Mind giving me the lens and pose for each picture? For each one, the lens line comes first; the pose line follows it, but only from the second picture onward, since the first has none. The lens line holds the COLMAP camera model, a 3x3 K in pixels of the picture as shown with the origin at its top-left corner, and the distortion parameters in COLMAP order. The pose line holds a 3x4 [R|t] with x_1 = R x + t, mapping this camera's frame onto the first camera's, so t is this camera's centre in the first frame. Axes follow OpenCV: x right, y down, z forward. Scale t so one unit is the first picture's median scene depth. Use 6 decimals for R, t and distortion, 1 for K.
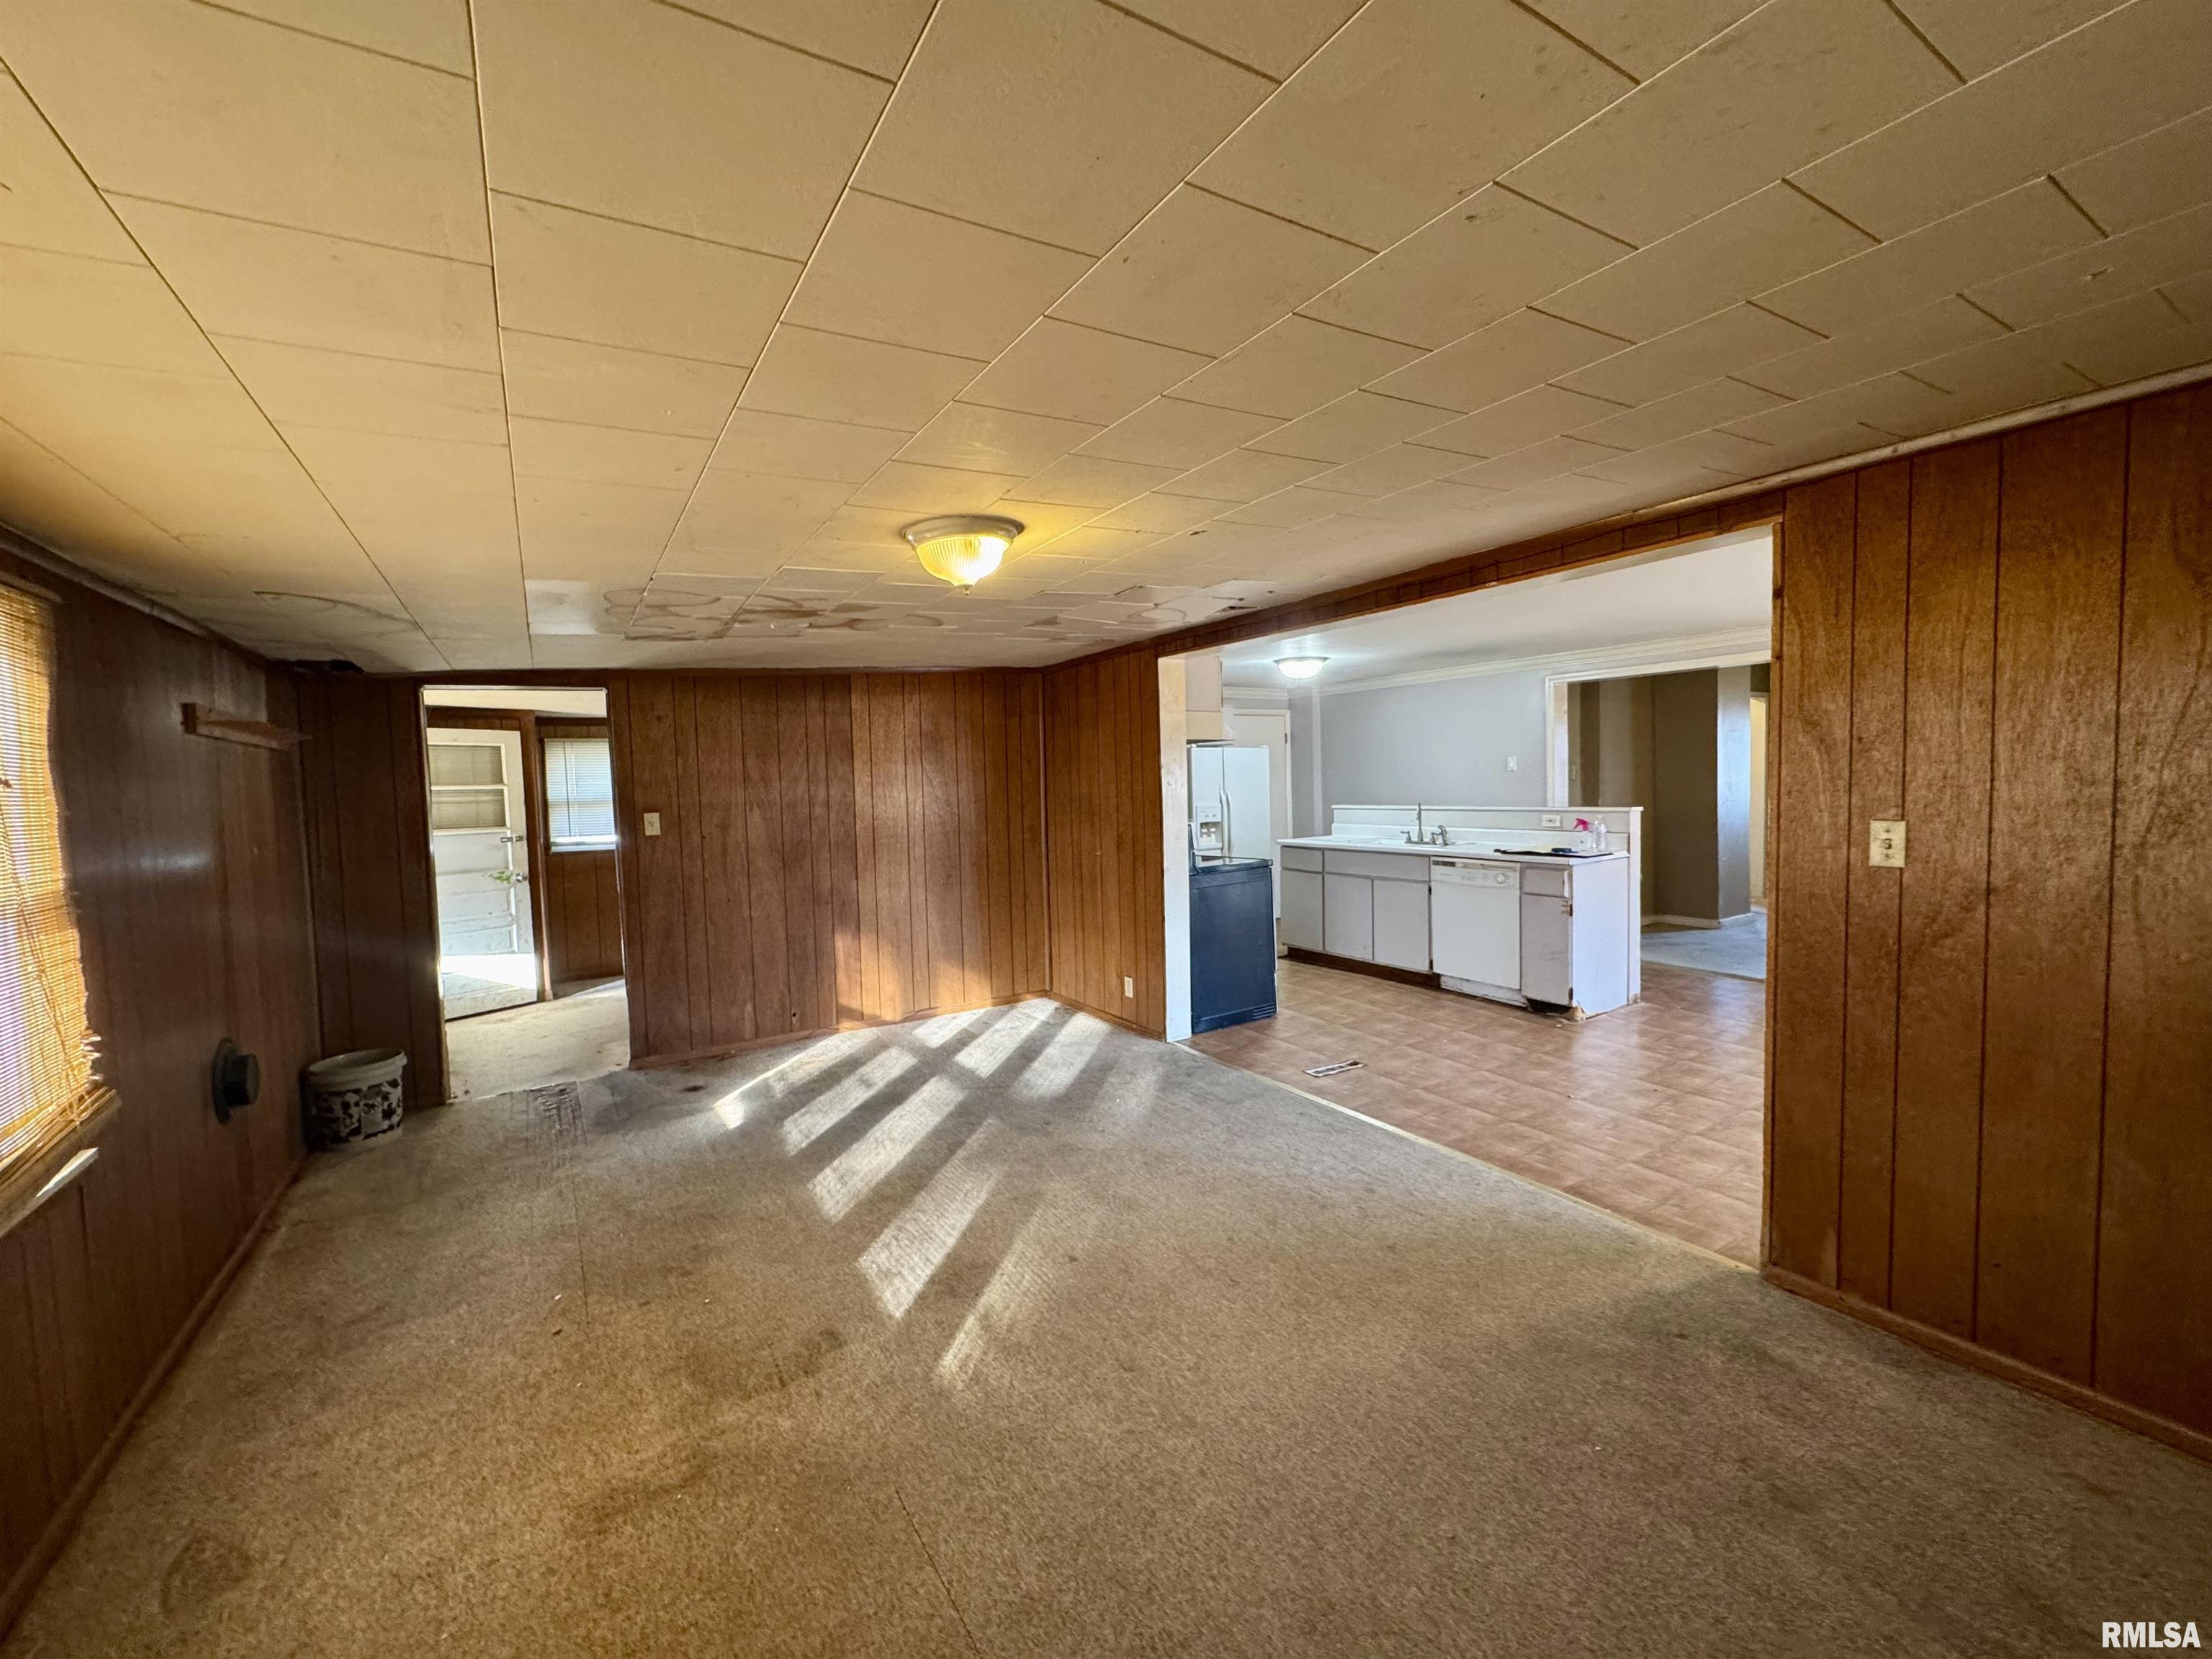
lens RADIAL K [[879.8, 0, 1106.0], [0, 879.8, 829.5], [0, 0, 1]] dist [-0.001399, -0.000505]
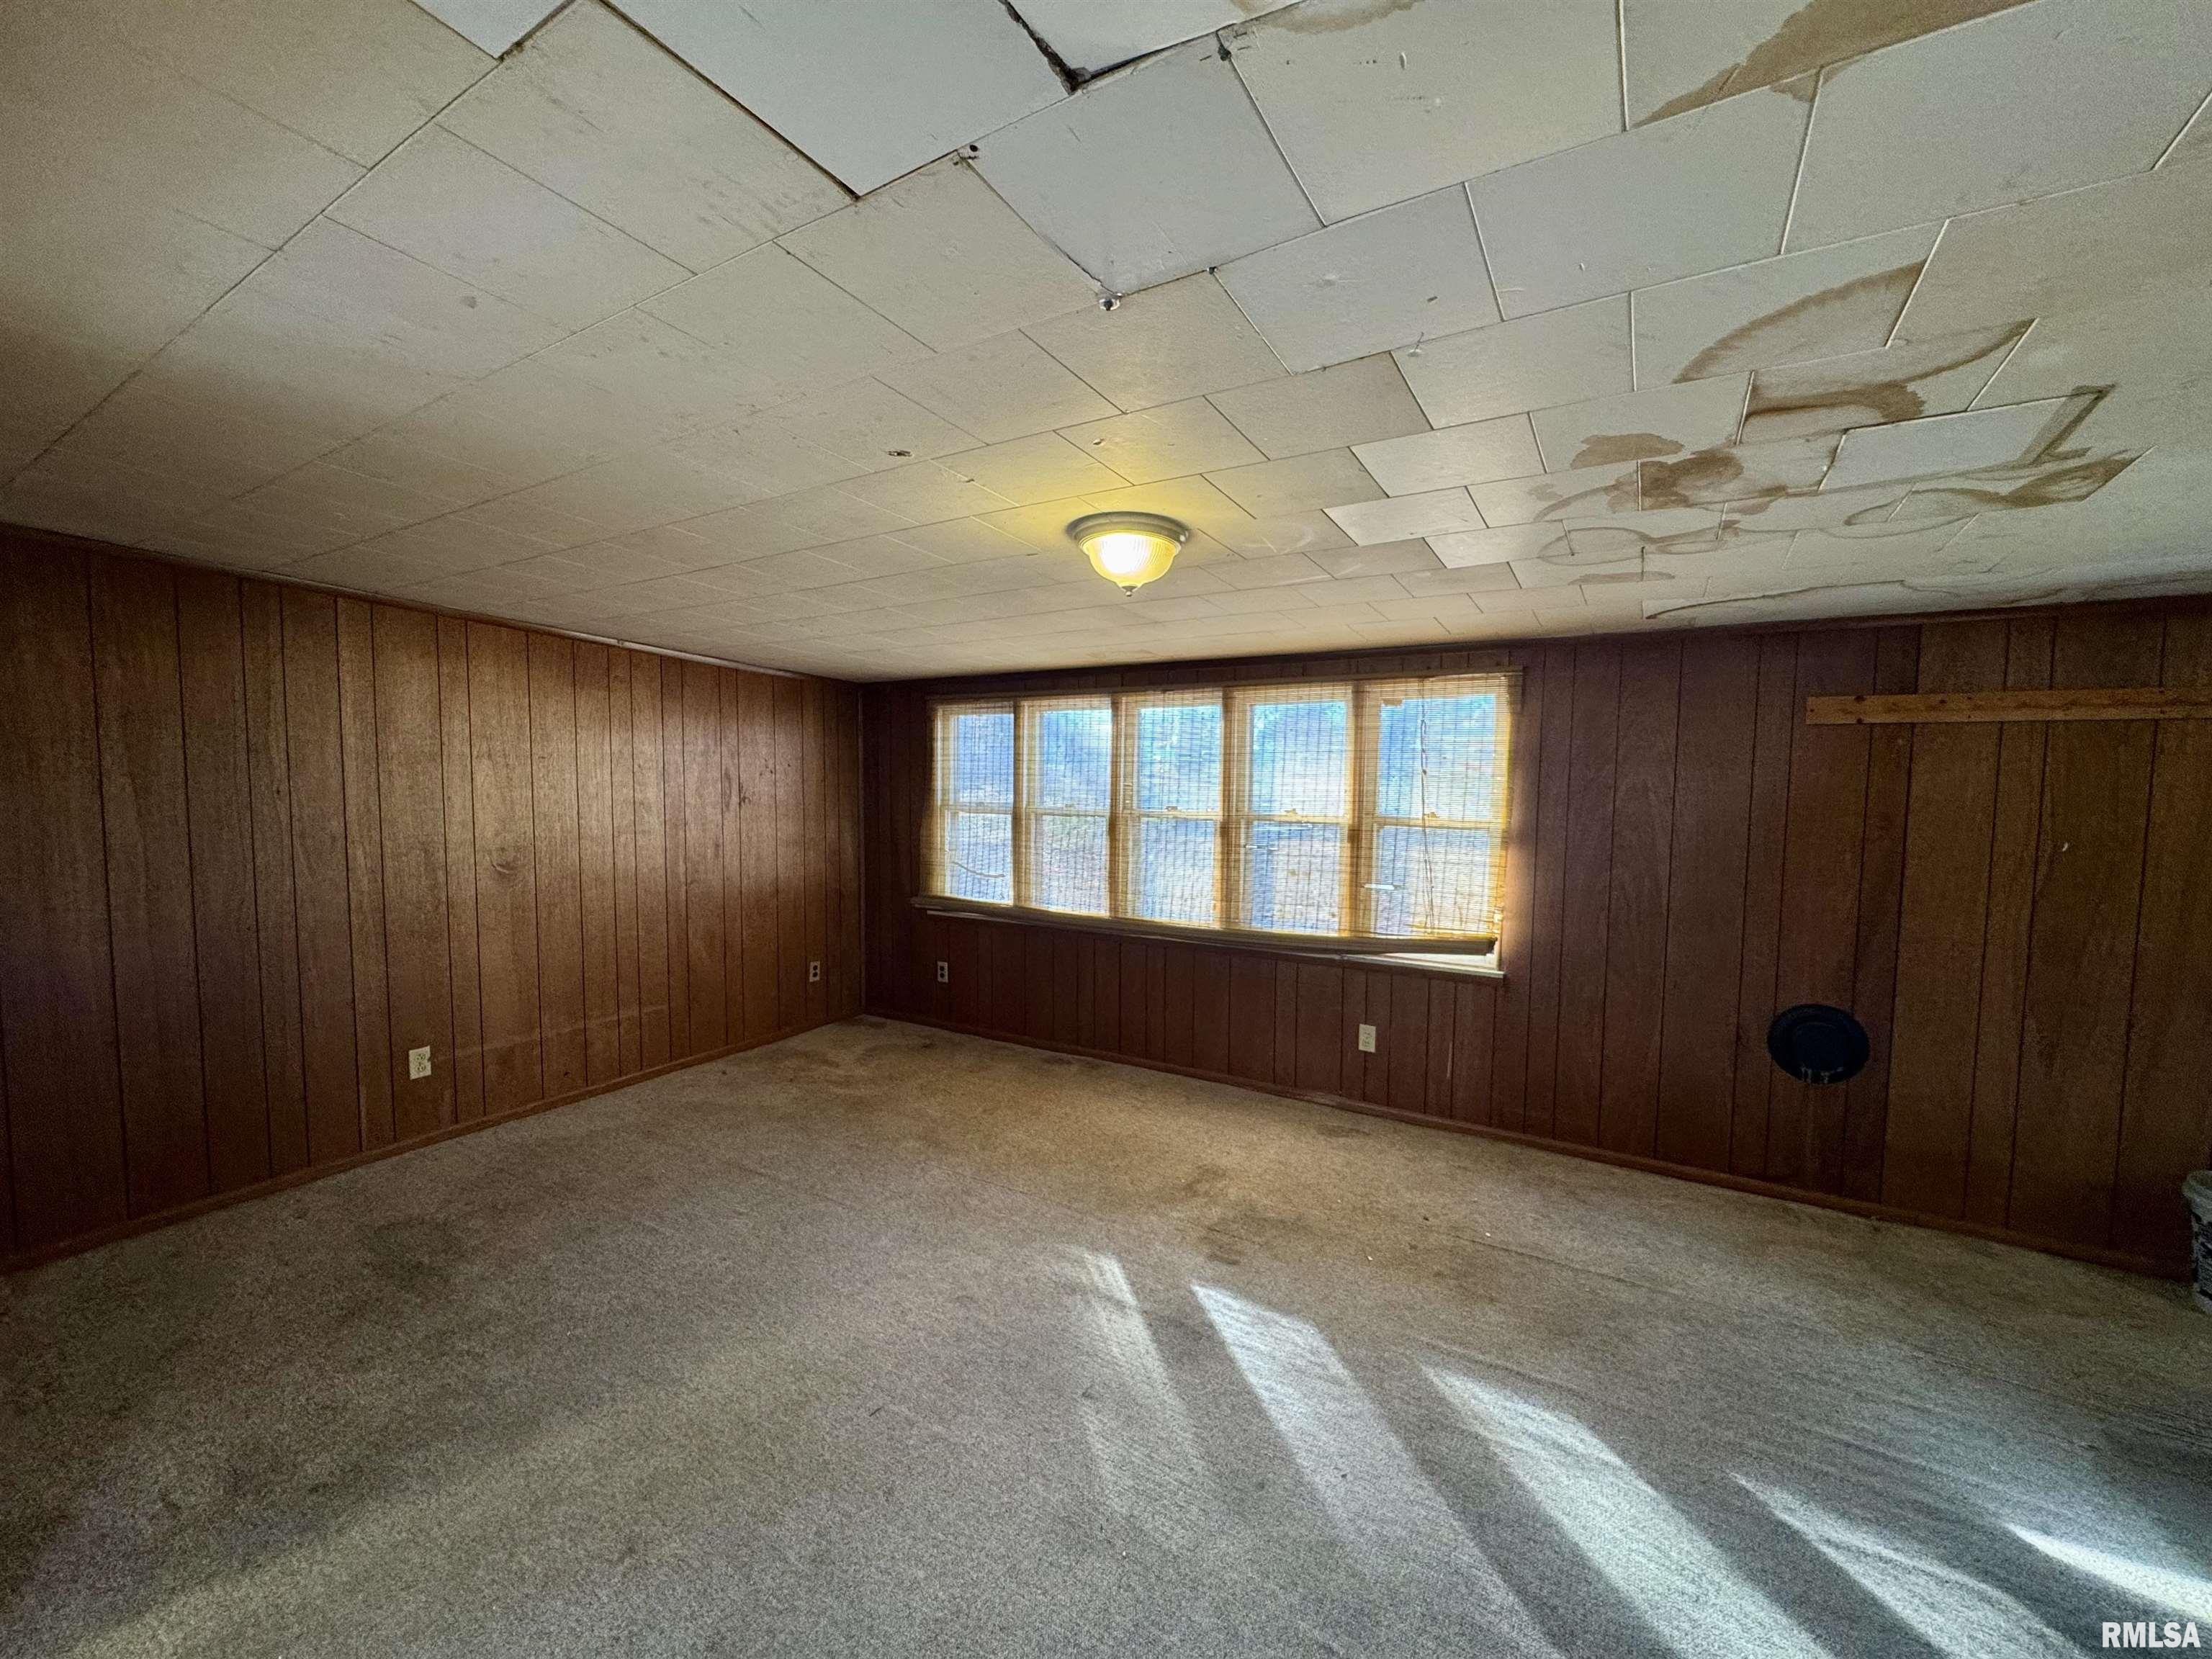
lens RADIAL K [[879.8, 0, 1106.0], [0, 879.8, 829.5], [0, 0, 1]] dist [-0.001399, -0.000505]
pose [[-0.898552, 0.051914, -0.435786, 0.142154], [-0.005926, 0.991453, 0.130327, -0.063863], [0.438827, 0.119688, -0.890565, 0.881130]]
